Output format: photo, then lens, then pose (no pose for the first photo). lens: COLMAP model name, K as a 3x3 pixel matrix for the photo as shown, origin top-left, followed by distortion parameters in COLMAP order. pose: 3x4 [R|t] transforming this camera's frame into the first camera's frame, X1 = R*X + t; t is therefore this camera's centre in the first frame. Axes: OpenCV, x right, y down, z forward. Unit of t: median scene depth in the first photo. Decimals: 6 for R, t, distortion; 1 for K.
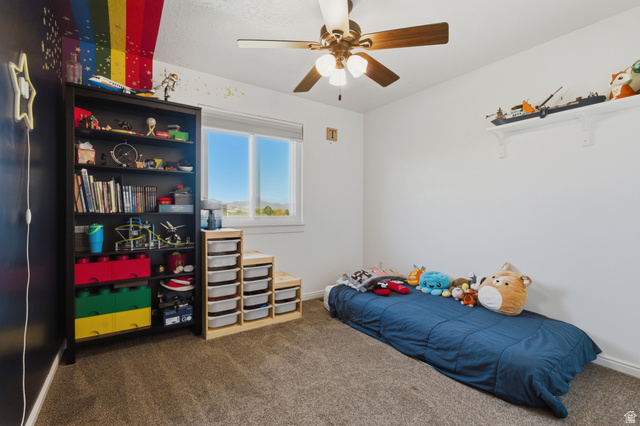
lens RADIAL K [[286.0, 0, 315.9], [0, 286.0, 213.3], [0, 0, 1]] dist [-0.004355, 0.000245]
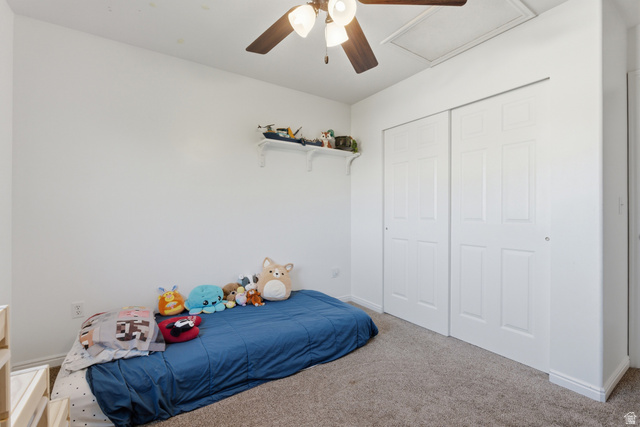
lens RADIAL K [[286.0, 0, 316.5], [0, 286.0, 209.6], [0, 0, 1]] dist [-0.004355, 0.000245]
pose [[0.016050, 0.007264, 0.999845, -0.540737], [0.012728, 0.999891, -0.007468, -0.012030], [-0.999790, 0.012846, 0.015956, 0.845512]]
